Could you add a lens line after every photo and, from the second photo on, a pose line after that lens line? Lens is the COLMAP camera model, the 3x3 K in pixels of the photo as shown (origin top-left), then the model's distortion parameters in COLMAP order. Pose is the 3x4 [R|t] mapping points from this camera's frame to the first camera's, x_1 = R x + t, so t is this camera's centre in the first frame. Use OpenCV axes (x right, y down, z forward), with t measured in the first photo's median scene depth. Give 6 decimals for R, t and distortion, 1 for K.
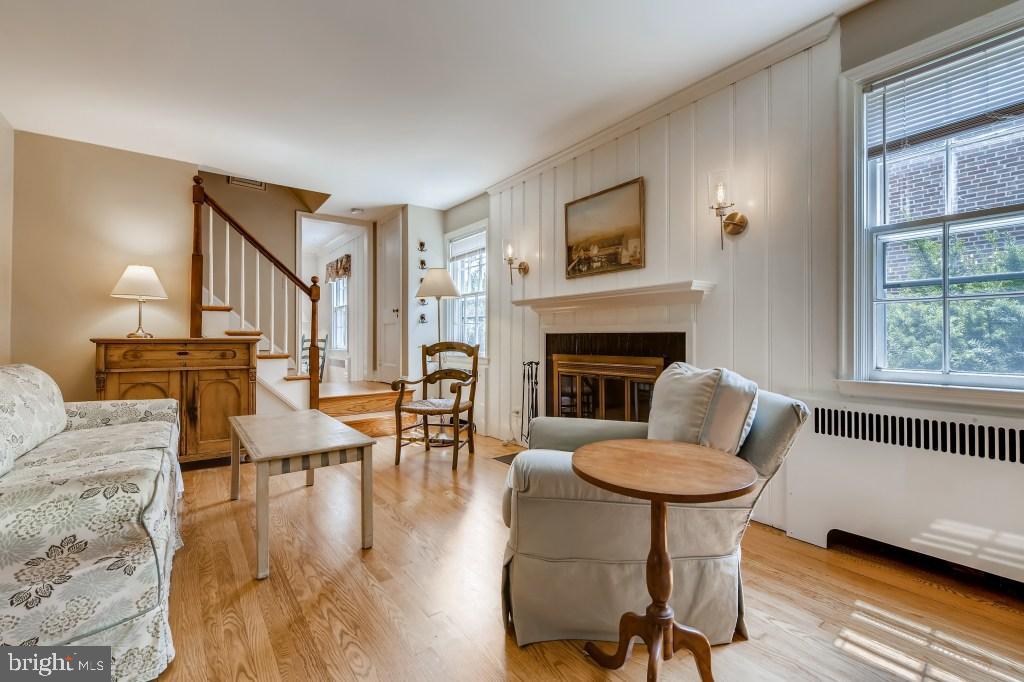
lens RADIAL K [[440.7, 0, 512.7], [0, 440.7, 337.7], [0, 0, 1]] dist [-0.004887, -0.000535]
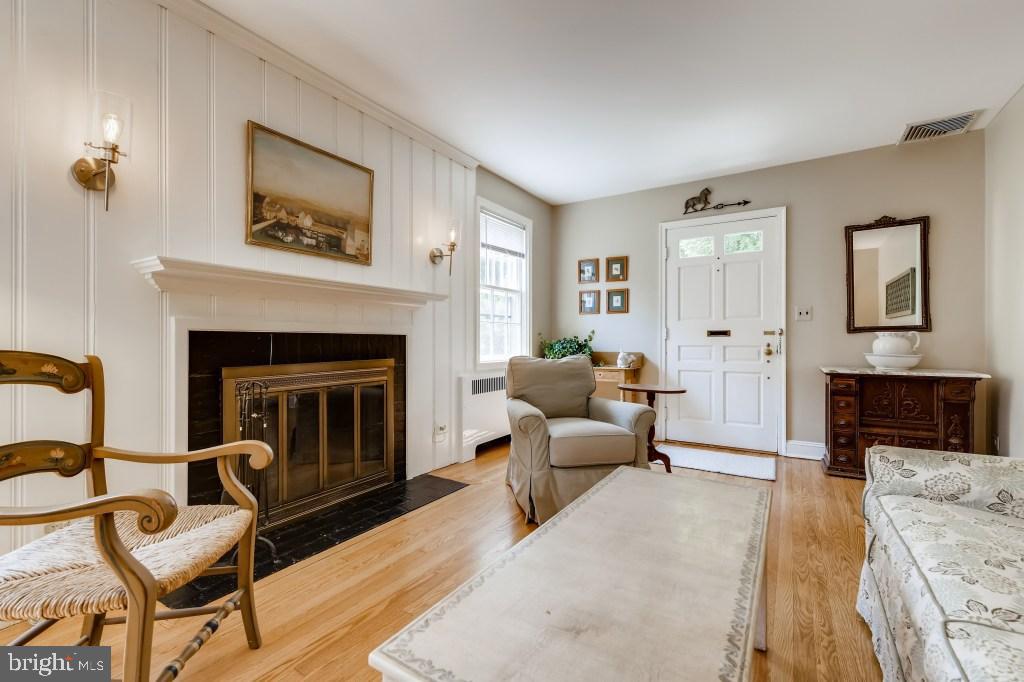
lens RADIAL K [[440.7, 0, 511.7], [0, 440.7, 340.5], [0, 0, 1]] dist [-0.004887, -0.000535]
pose [[-0.368059, 0.002468, 0.929799, -0.636324], [0.000903, 0.999997, -0.002297, 0.004431], [-0.929802, -0.000006, -0.368060, 0.968106]]
